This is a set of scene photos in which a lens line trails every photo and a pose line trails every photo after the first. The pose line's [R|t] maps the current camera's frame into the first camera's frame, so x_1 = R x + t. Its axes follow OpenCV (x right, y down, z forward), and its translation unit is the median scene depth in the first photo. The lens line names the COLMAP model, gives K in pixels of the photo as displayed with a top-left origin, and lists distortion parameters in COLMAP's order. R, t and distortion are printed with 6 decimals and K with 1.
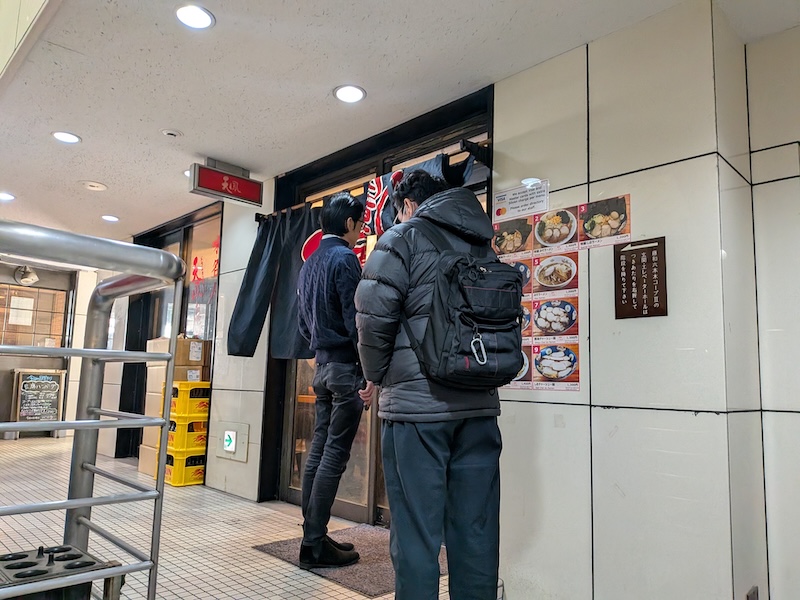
lens RADIAL K [[570.3, 0, 400.0], [0, 570.3, 300.0], [0, 0, 1]] dist [0.043344, -0.003927]
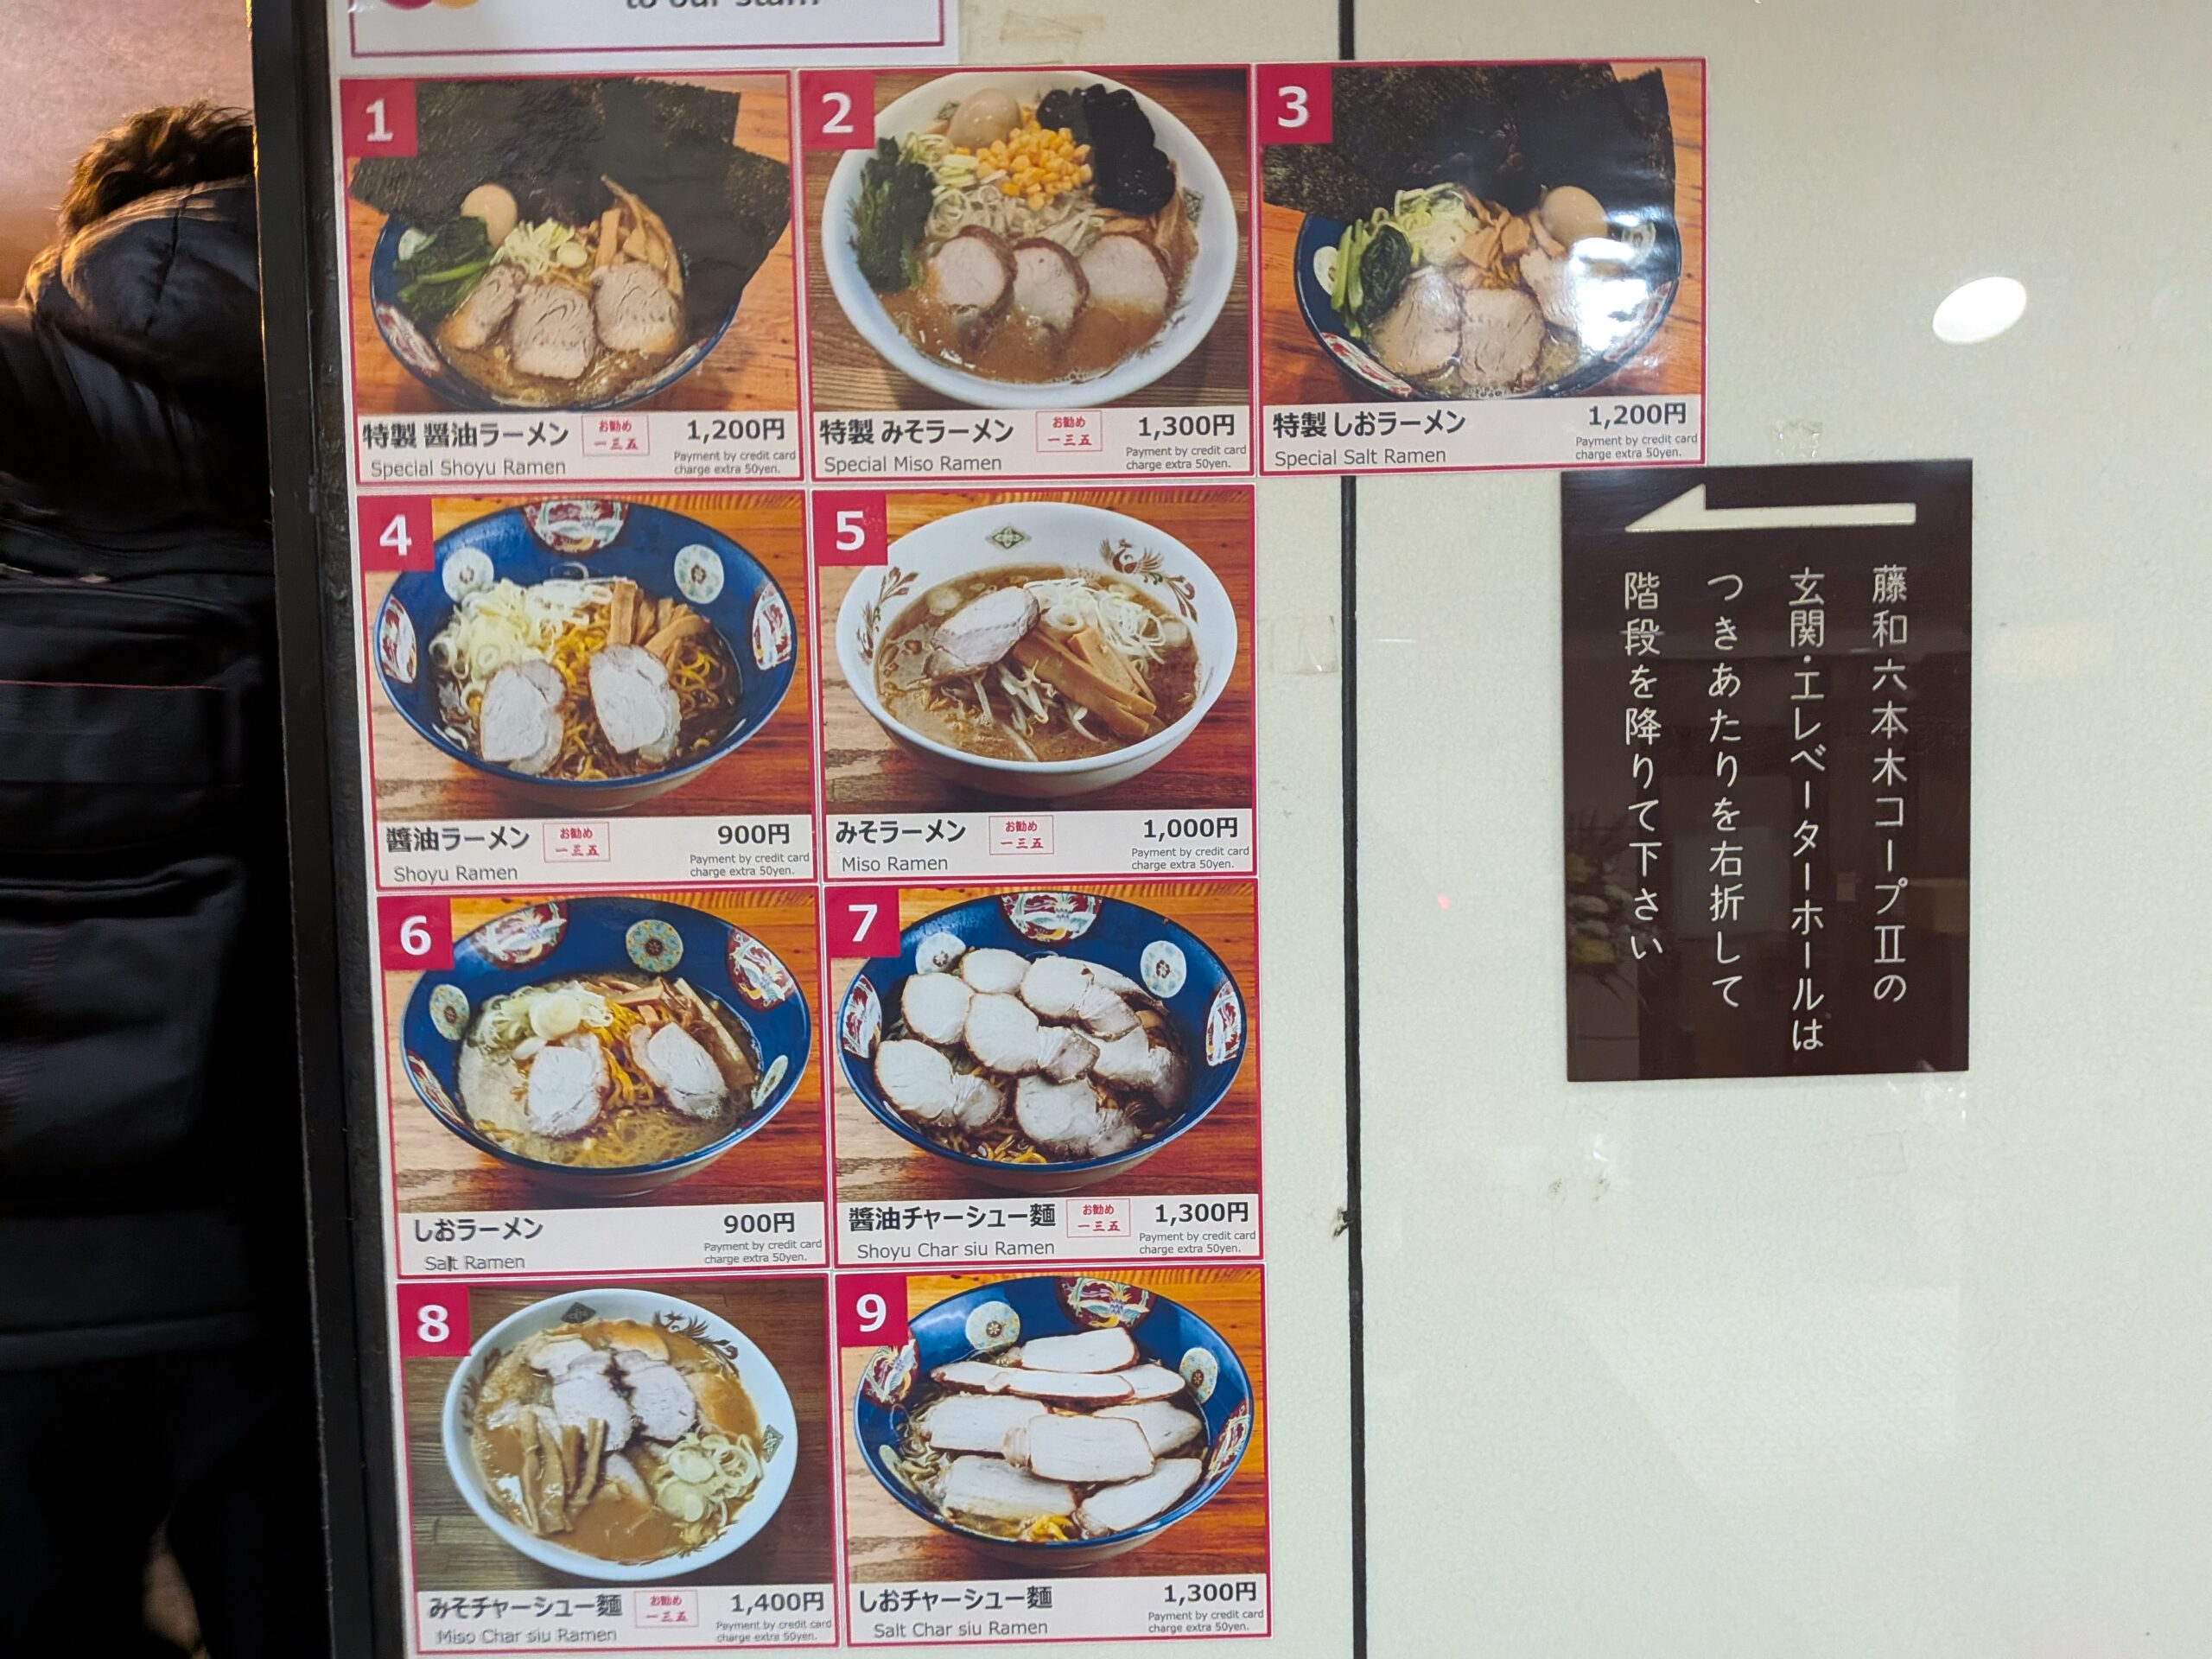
lens RADIAL K [[1576.9, 0, 1106.0], [0, 1576.9, 829.5], [0, 0, 1]] dist [0.043344, -0.003927]
pose [[0.700952, -0.086832, 0.707903, 0.053462], [-0.069013, 0.979645, 0.188500, -0.074079], [-0.709862, -0.180984, 0.680692, 0.777776]]
